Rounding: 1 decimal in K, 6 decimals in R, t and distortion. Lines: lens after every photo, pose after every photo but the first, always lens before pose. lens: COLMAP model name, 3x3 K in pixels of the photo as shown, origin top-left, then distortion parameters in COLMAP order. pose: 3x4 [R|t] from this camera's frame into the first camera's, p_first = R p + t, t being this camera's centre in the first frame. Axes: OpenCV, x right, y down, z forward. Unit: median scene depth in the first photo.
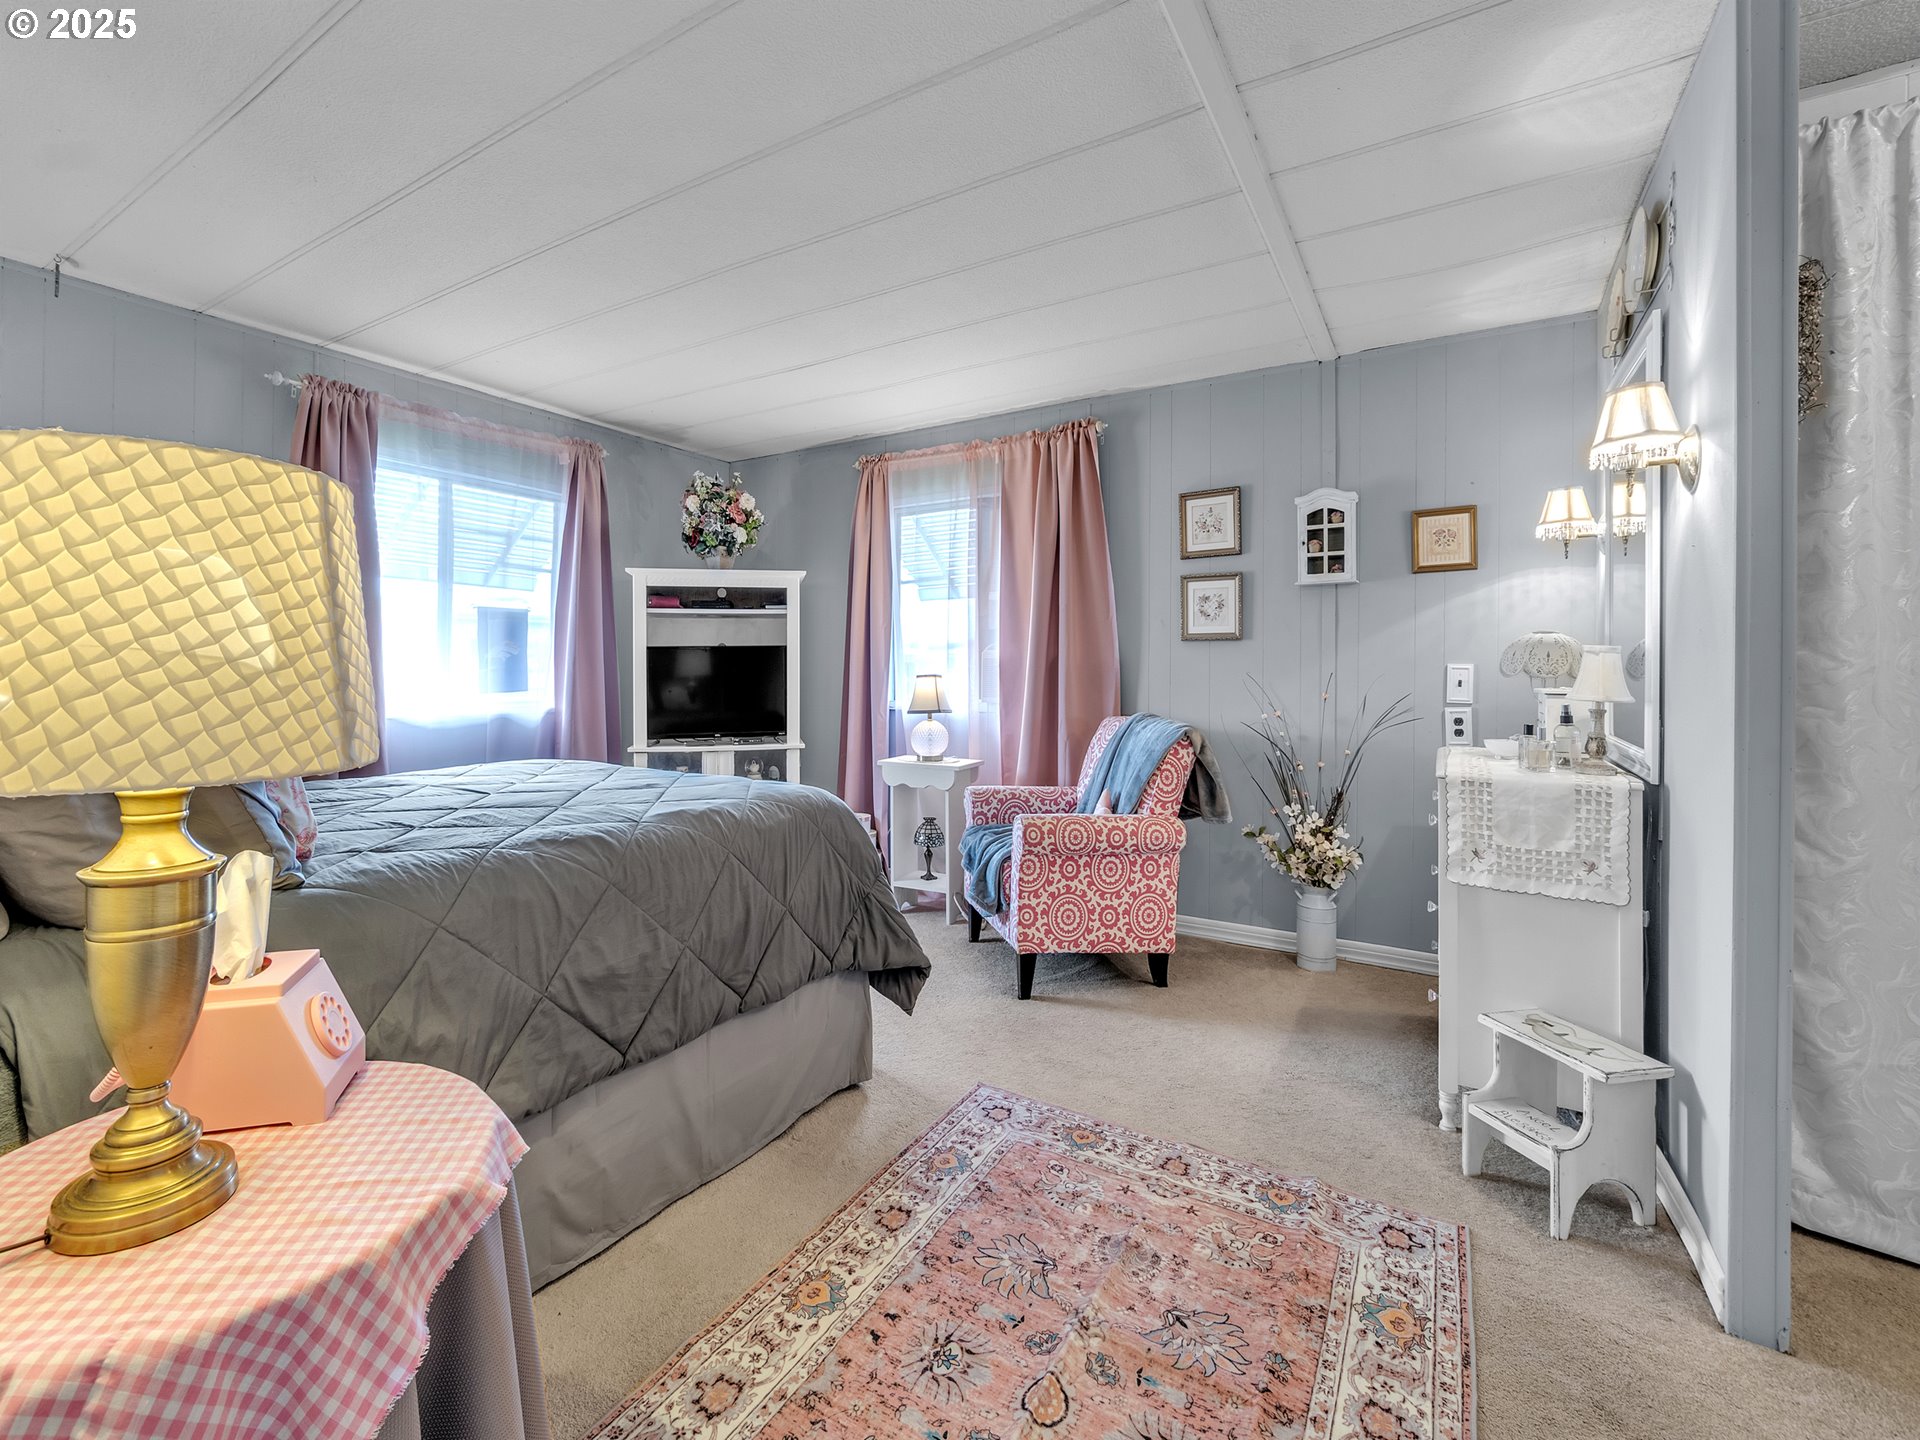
lens RADIAL K [[842.0, 0, 949.3], [0, 842.0, 685.1], [0, 0, 1]] dist [-0.004815, 0.000066]
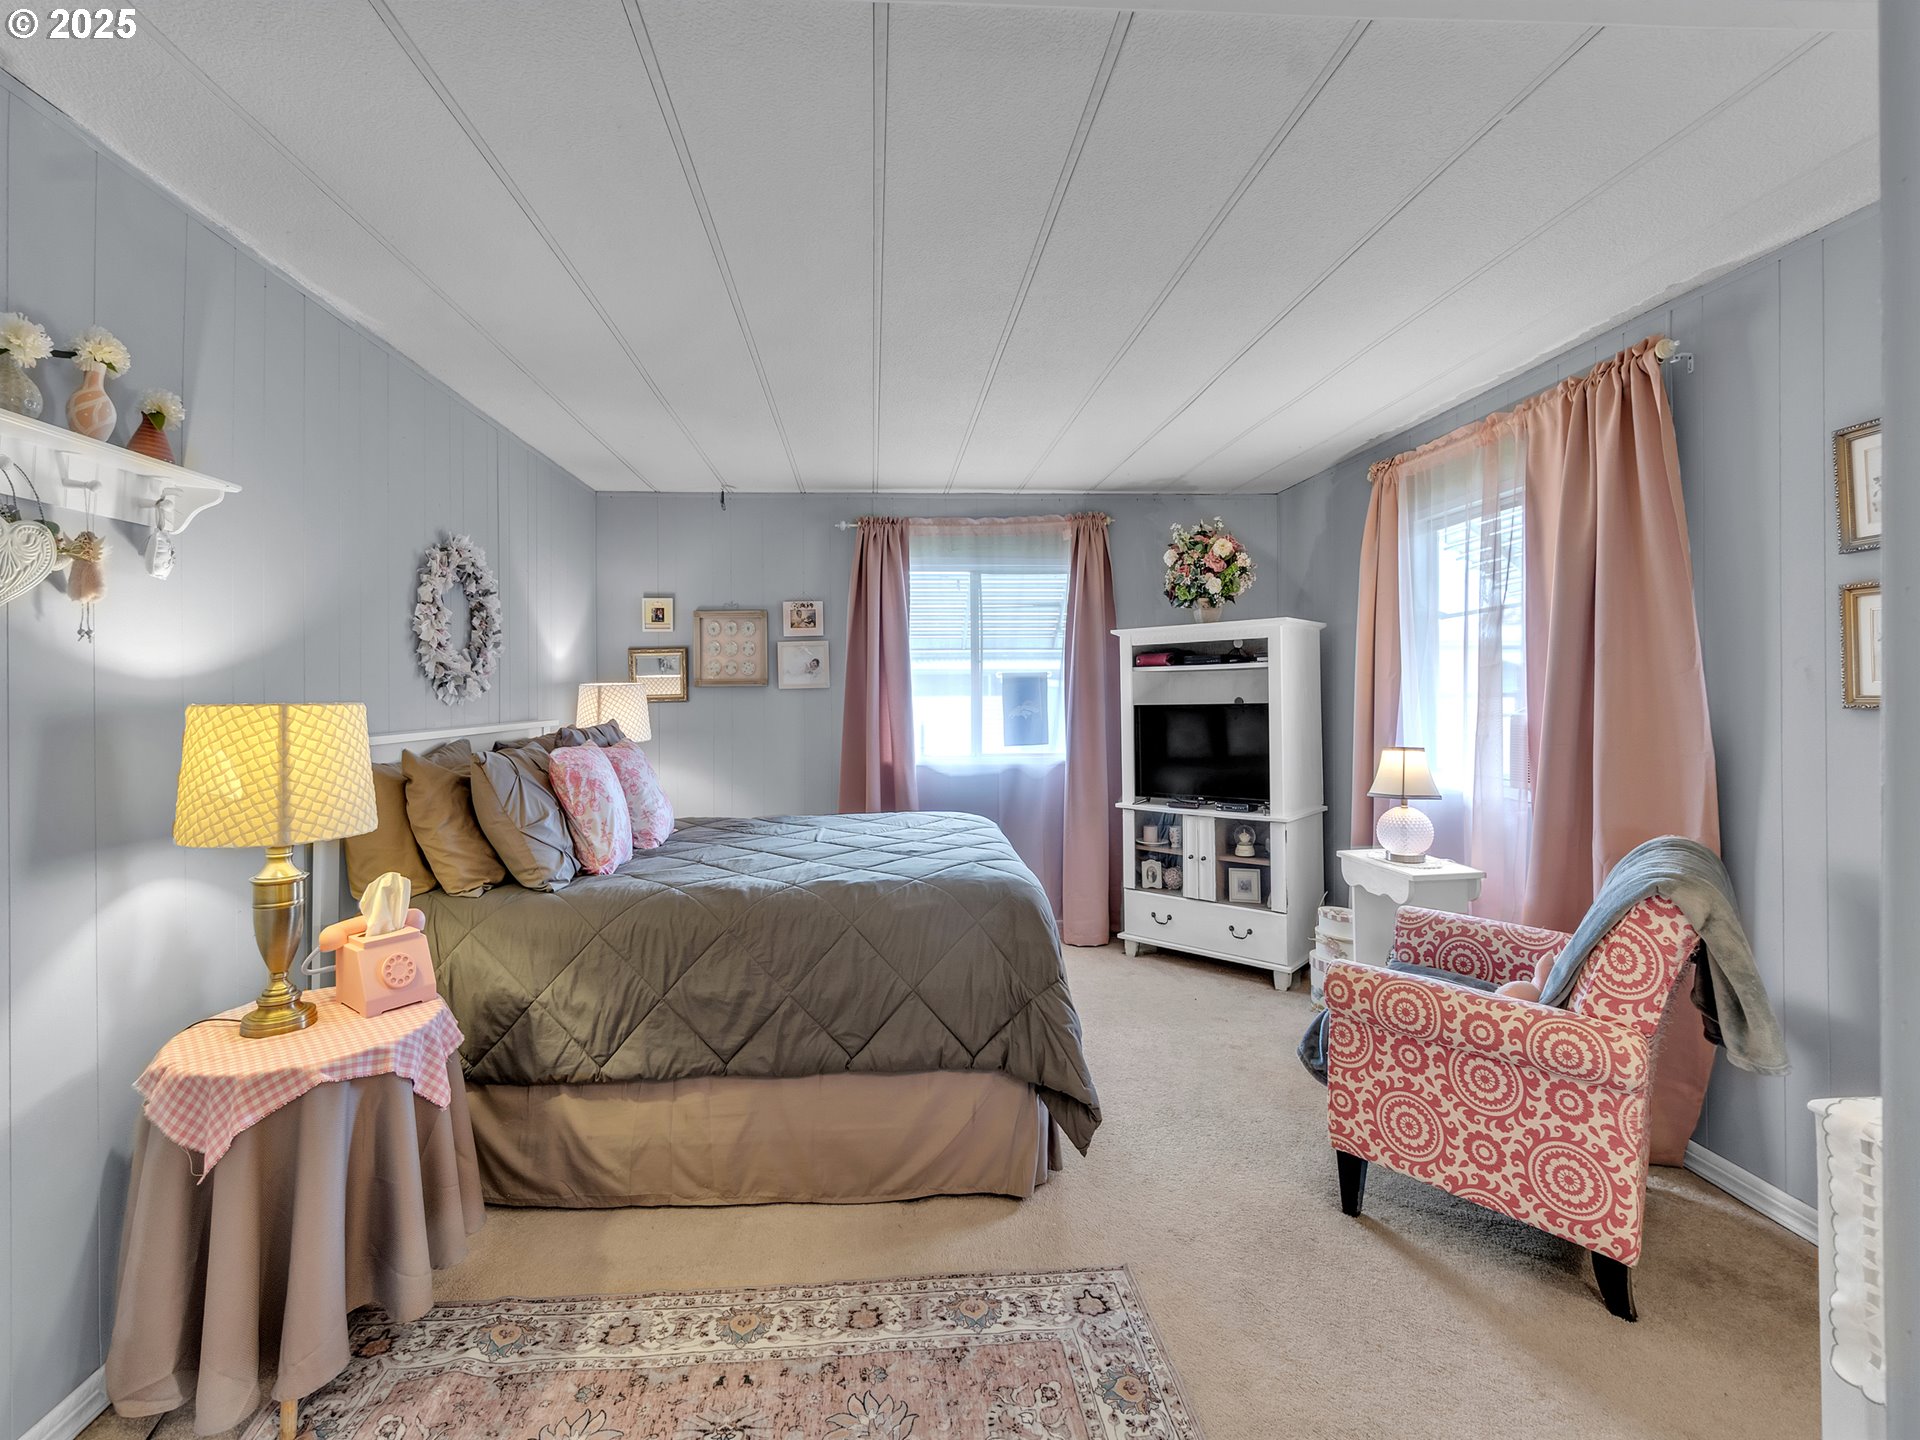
lens RADIAL K [[863.3, 0, 913.2], [0, 863.3, 710.7], [0, 0, 1]] dist [-0.000852, 0.000761]
pose [[0.568984, 0.010330, -0.822284, 0.466726], [-0.005610, 0.999947, 0.008680, -0.063407], [0.822330, -0.000326, 0.569011, 0.258142]]
